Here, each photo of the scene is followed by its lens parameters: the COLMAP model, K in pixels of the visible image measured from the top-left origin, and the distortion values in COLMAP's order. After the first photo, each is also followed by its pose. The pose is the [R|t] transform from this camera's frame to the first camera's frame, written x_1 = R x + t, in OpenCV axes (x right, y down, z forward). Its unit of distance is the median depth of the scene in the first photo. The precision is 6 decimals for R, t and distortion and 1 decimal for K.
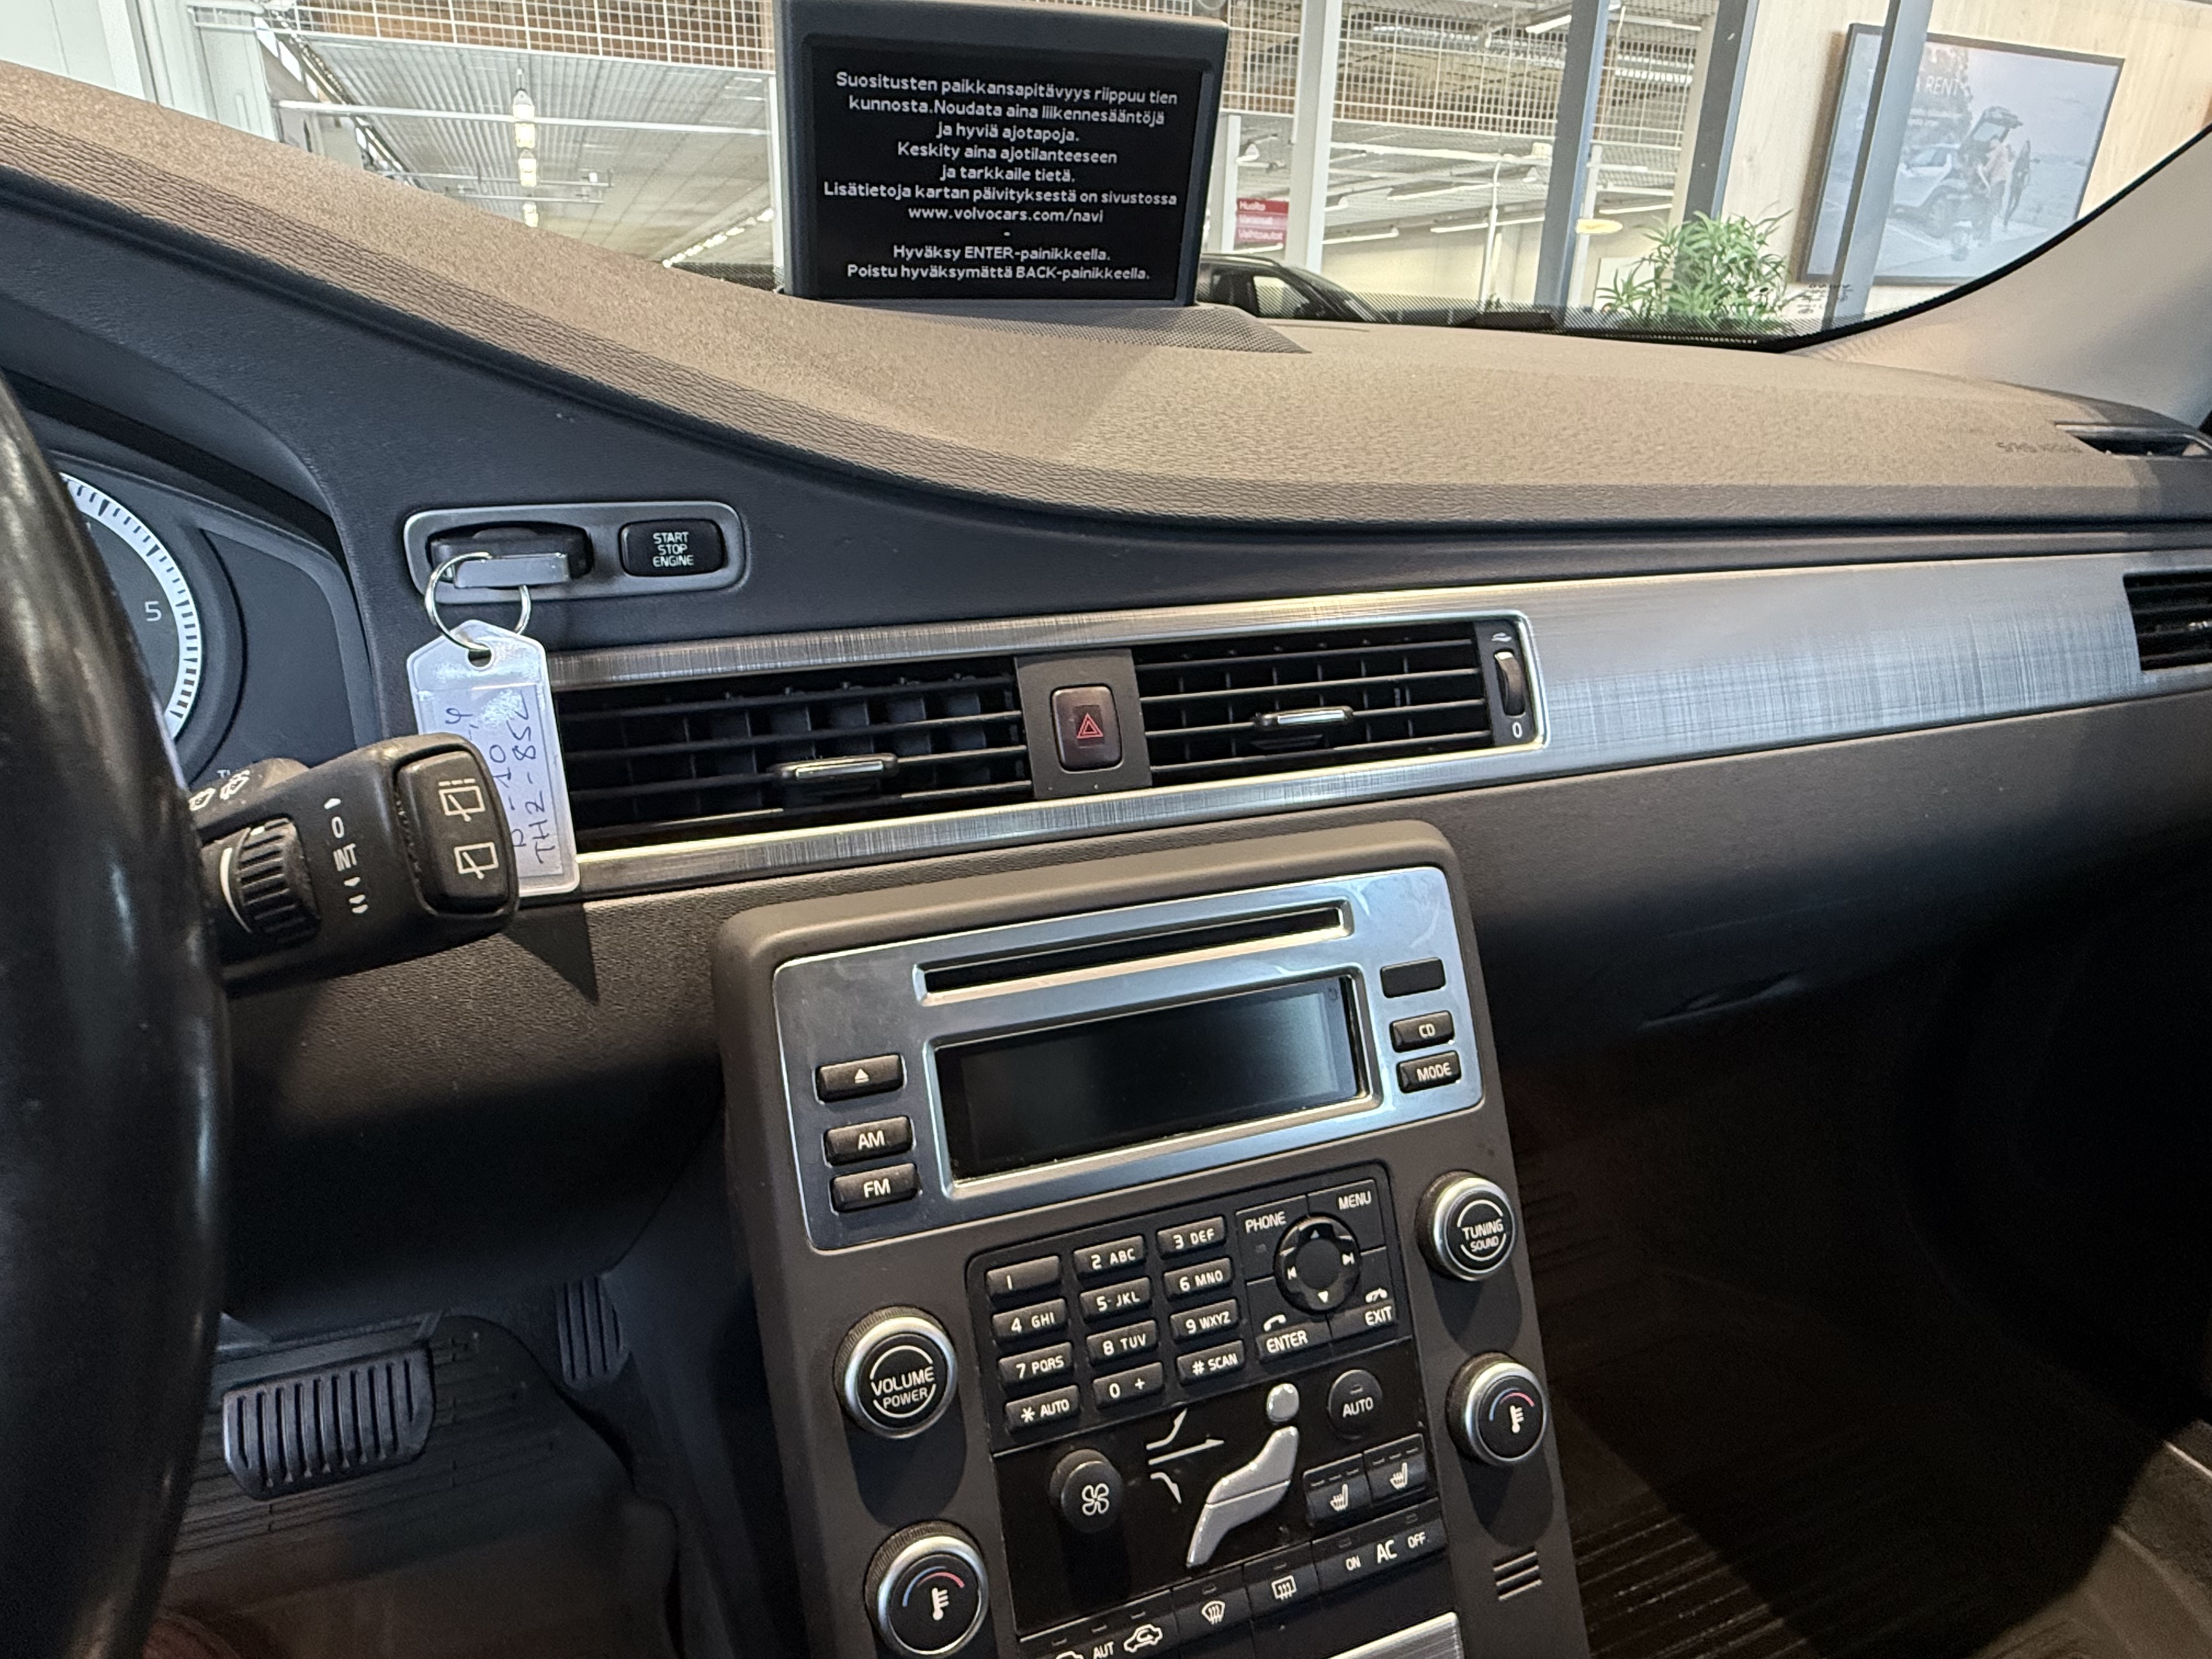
lens RADIAL K [[1287.7, 0, 1059.3], [0, 1287.7, 836.2], [0, 0, 1]] dist [-0.002862, 0.000794]
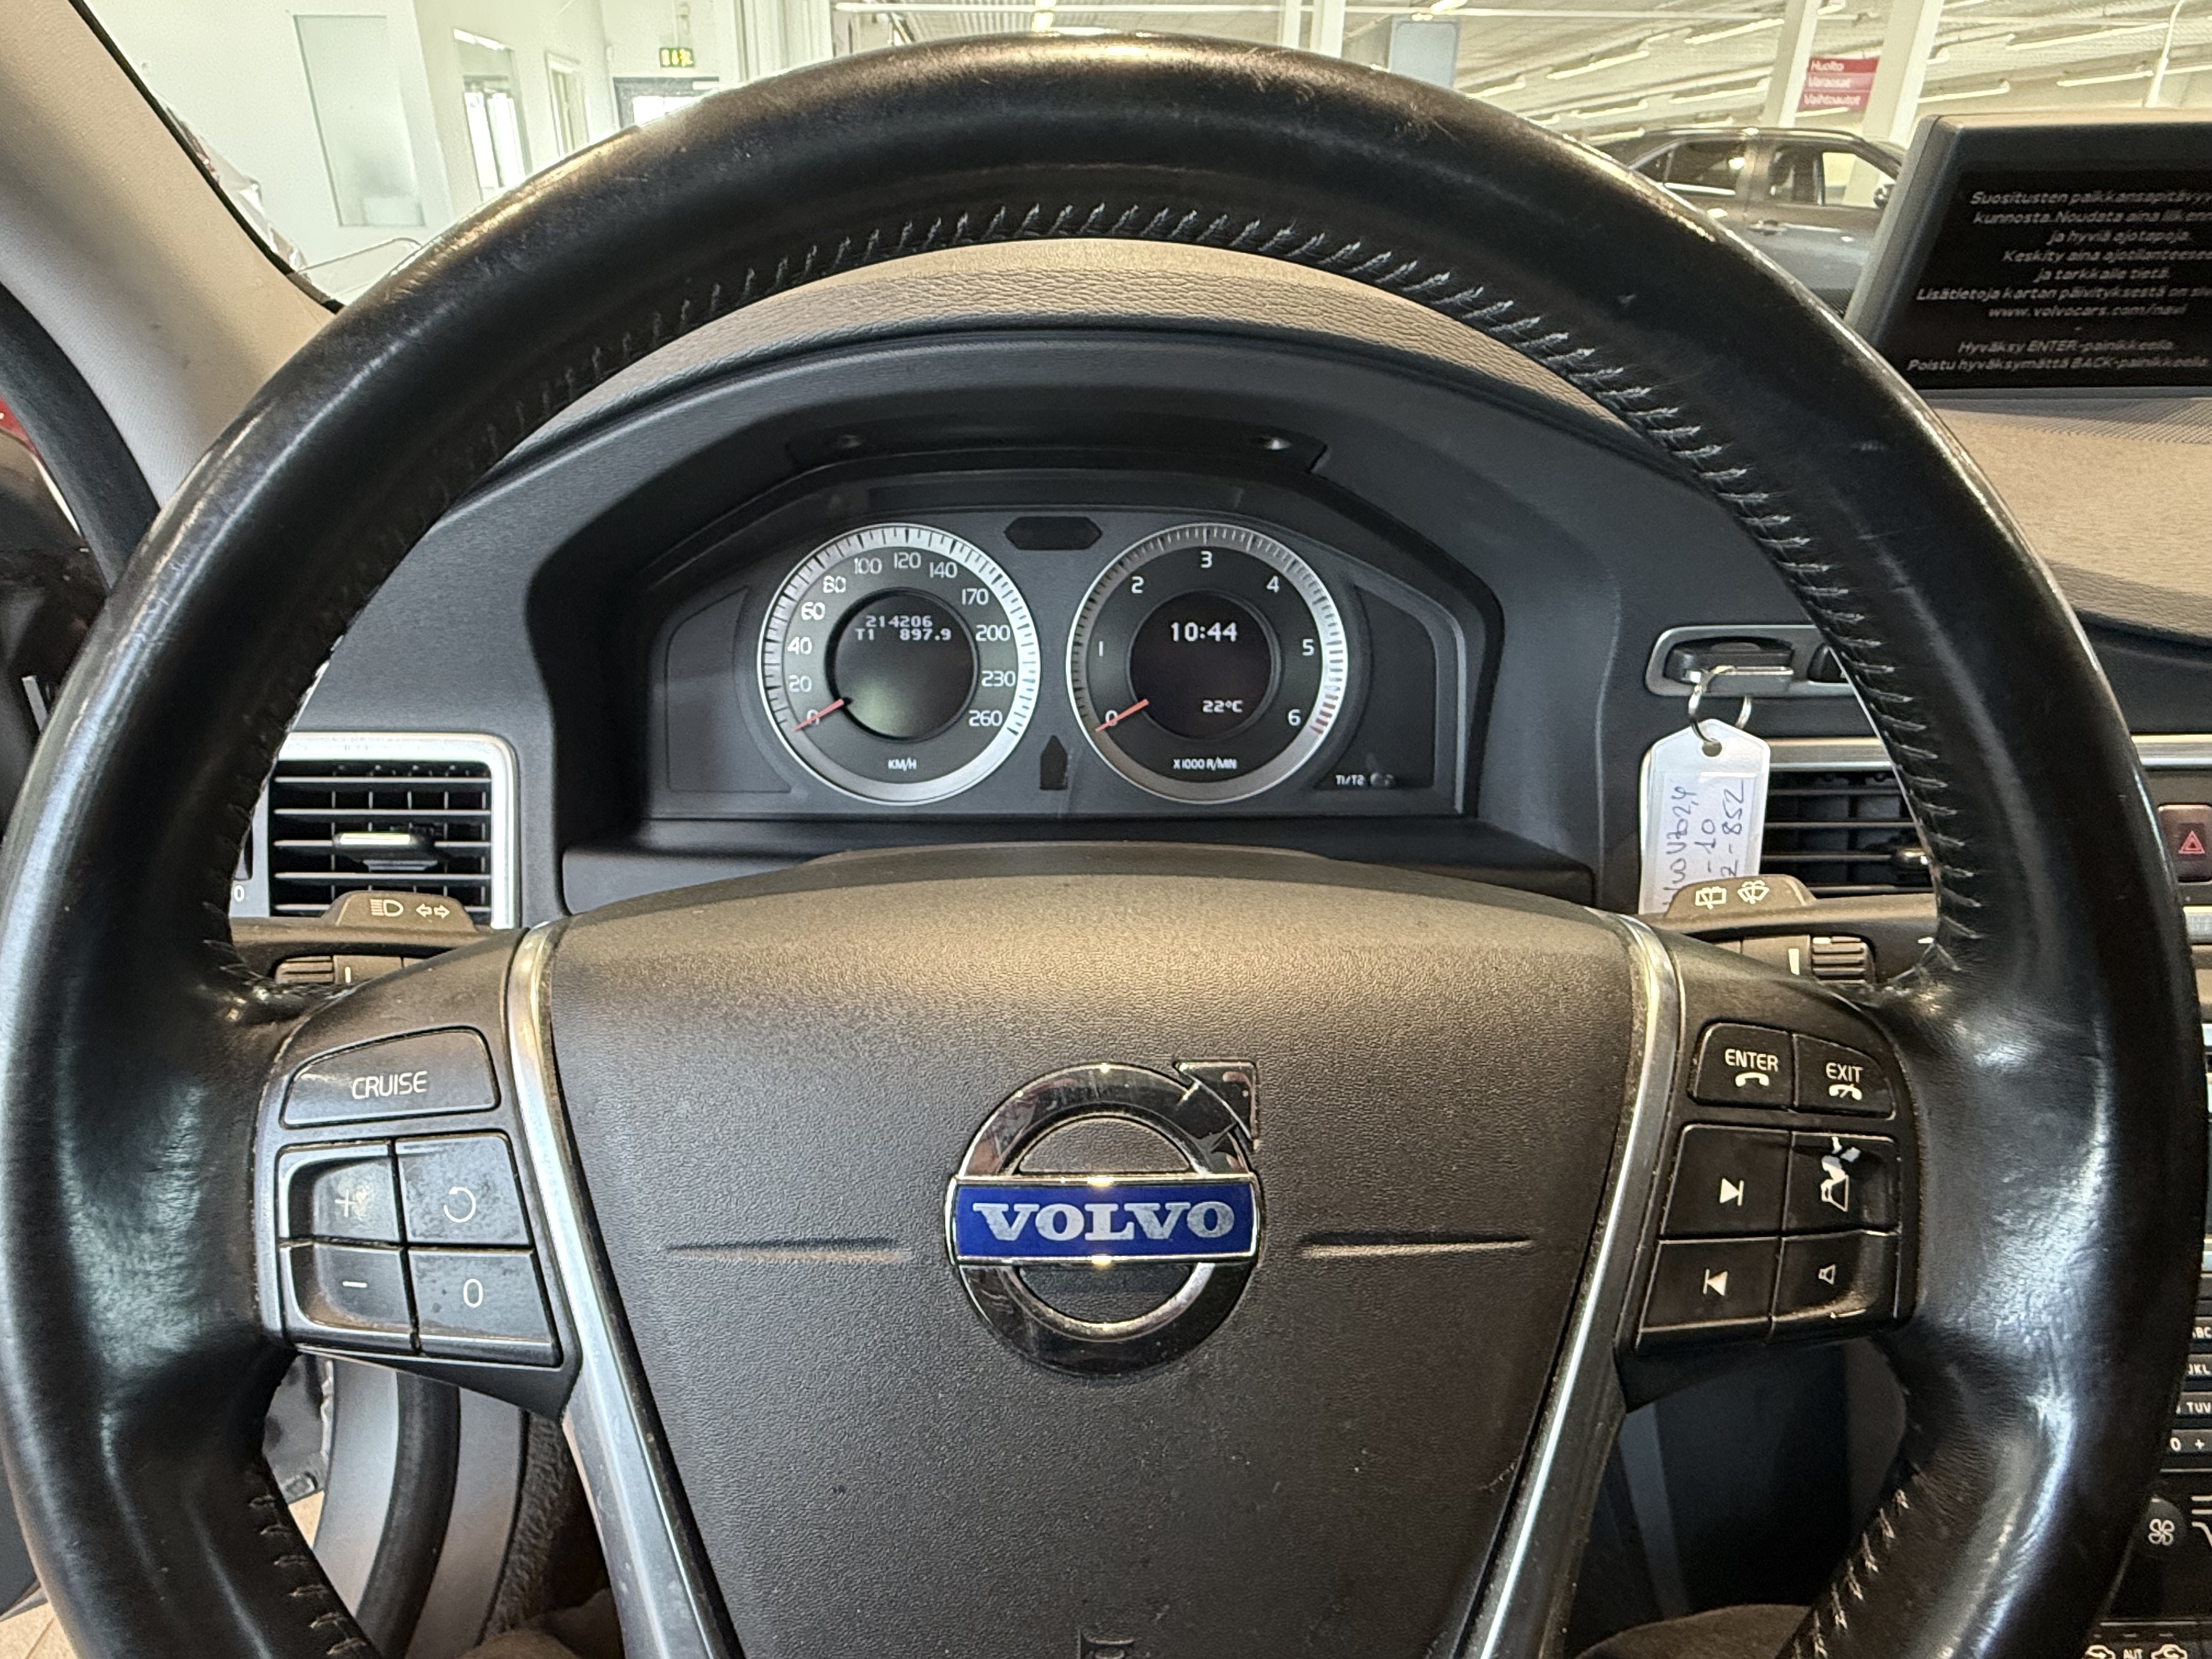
lens RADIAL K [[1287.7, 0, 1063.6], [0, 1287.7, 838.0], [0, 0, 1]] dist [-0.002862, 0.000794]
pose [[0.944806, 0.135264, -0.298404, -0.575615], [-0.112252, 0.989315, 0.093035, -0.087387], [0.307800, -0.054404, 0.949894, -0.325939]]
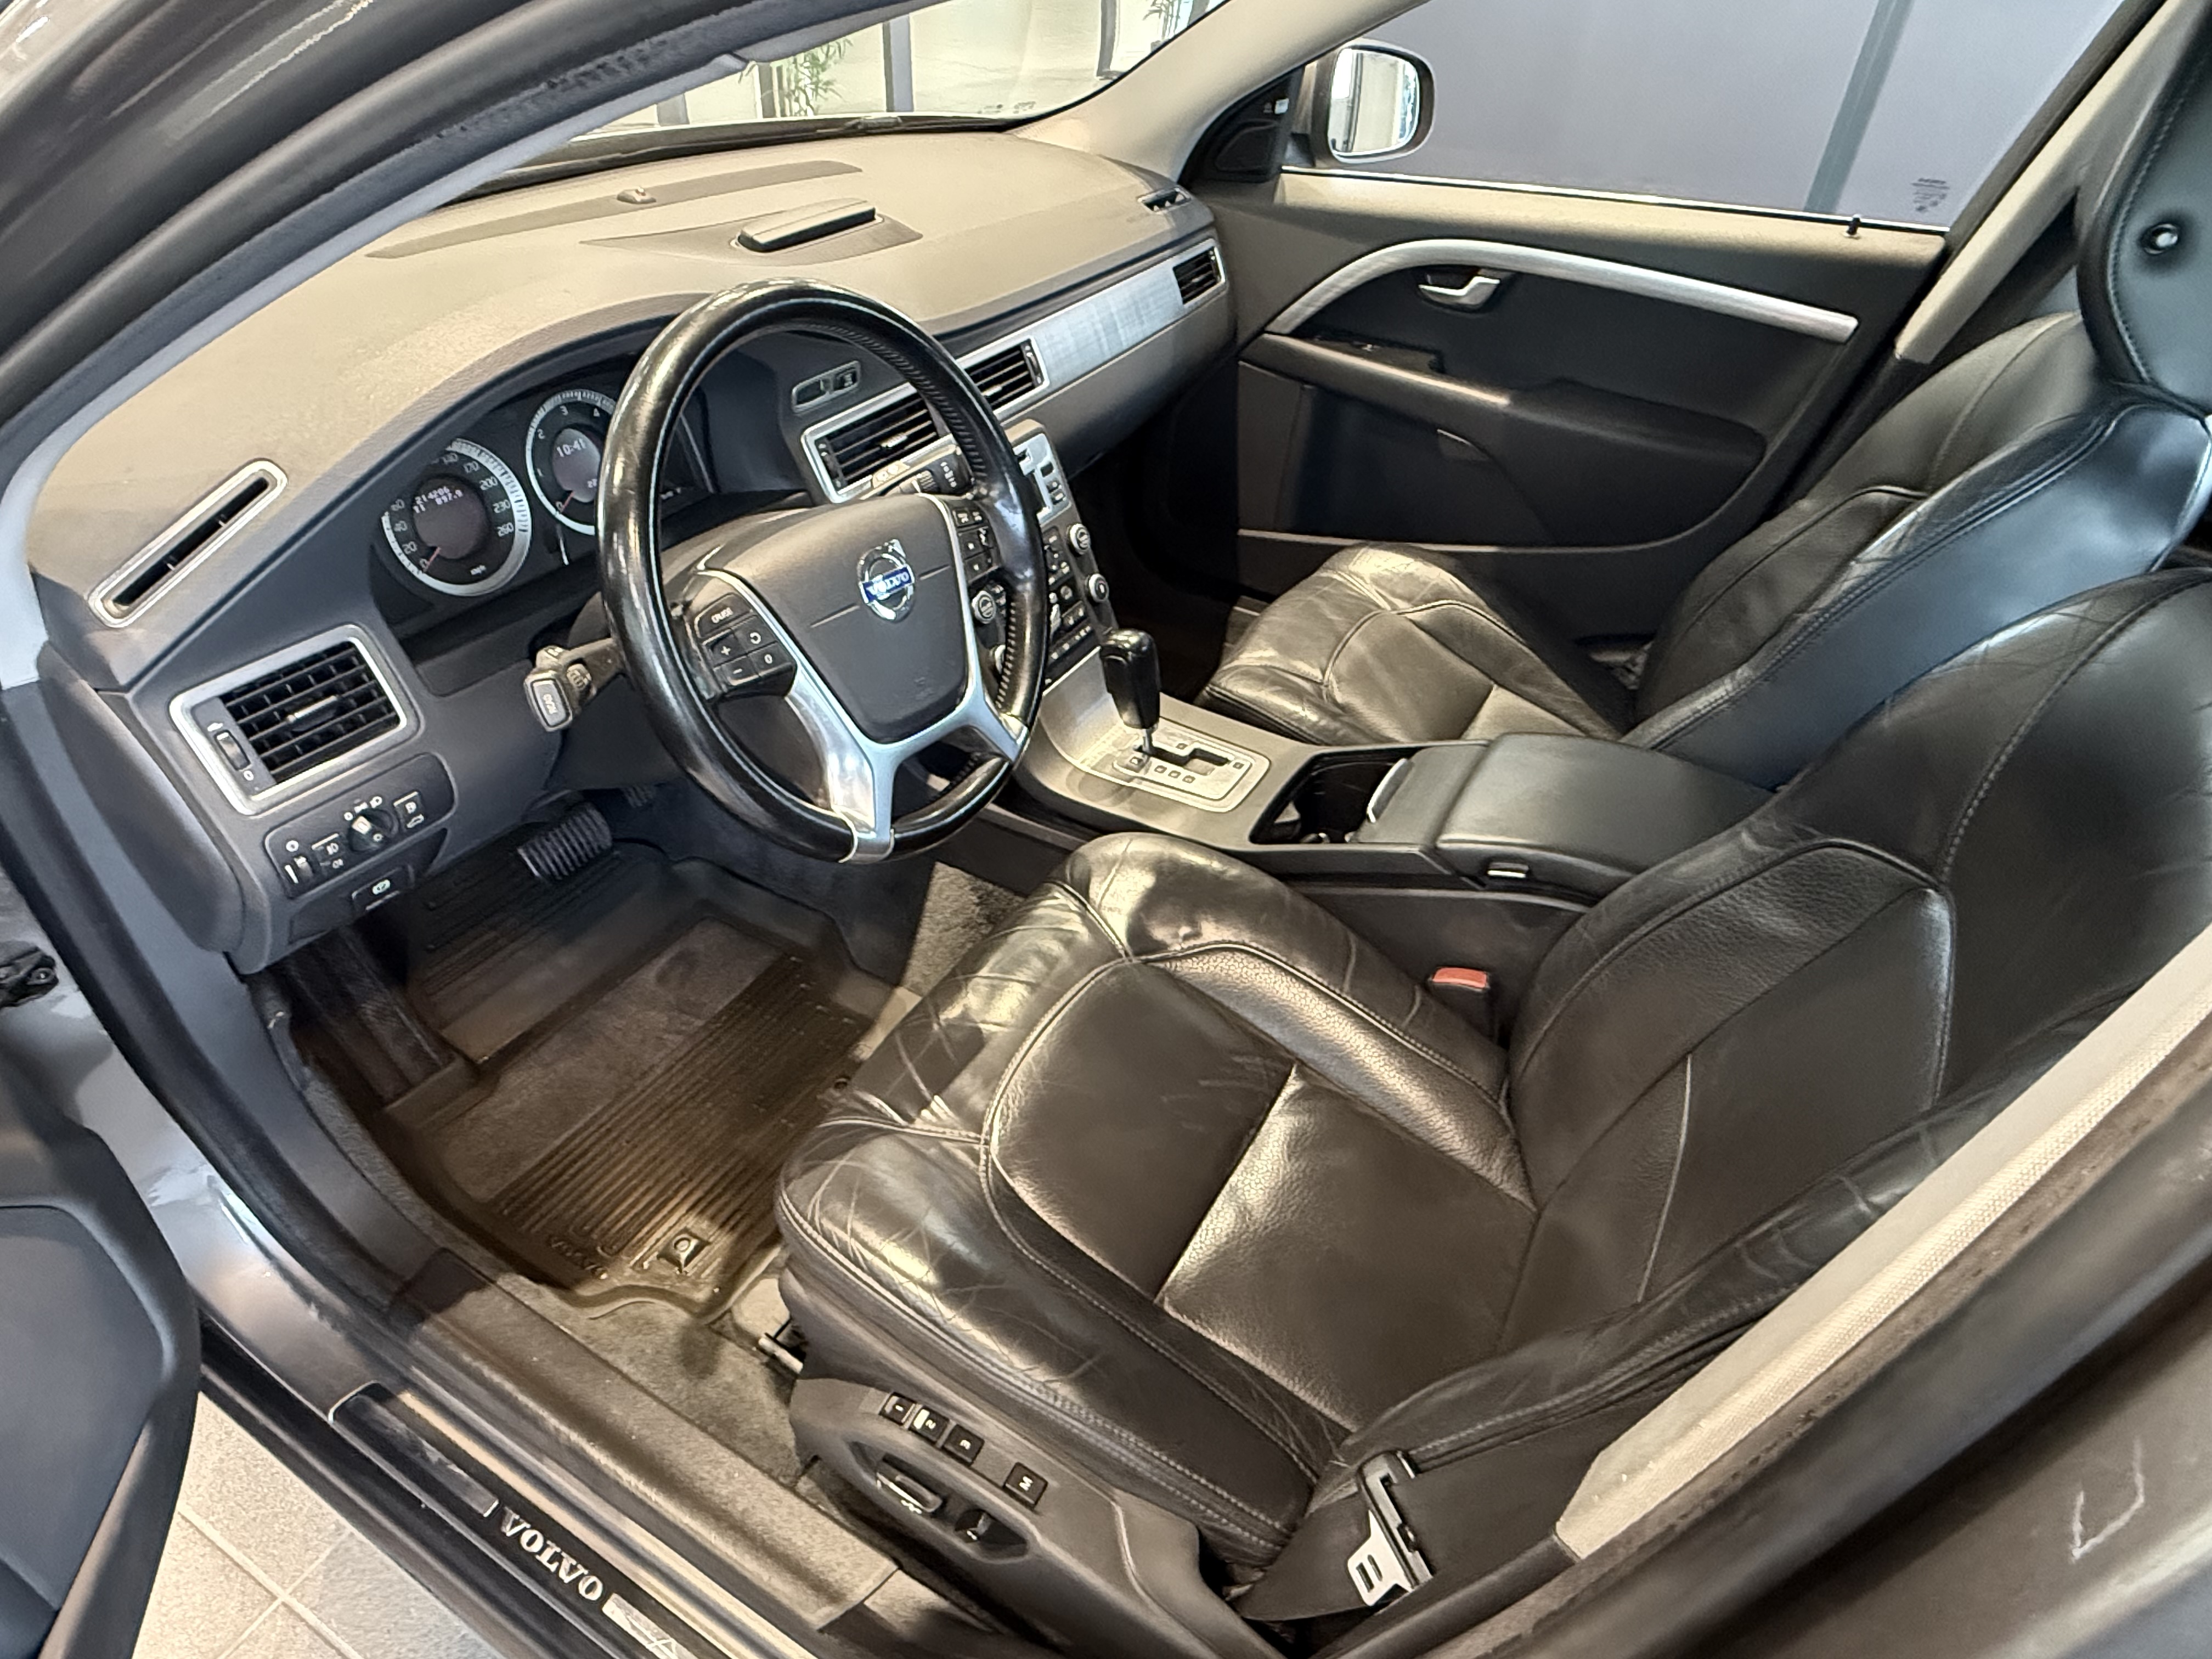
lens RADIAL K [[1287.7, 0, 1083.3], [0, 1287.7, 847.1], [0, 0, 1]] dist [-0.002862, 0.000794]
pose [[0.775357, -0.378897, 0.505232, -1.738377], [0.198589, 0.905721, 0.374476, -0.235800], [-0.599487, -0.190019, 0.777501, -1.848239]]
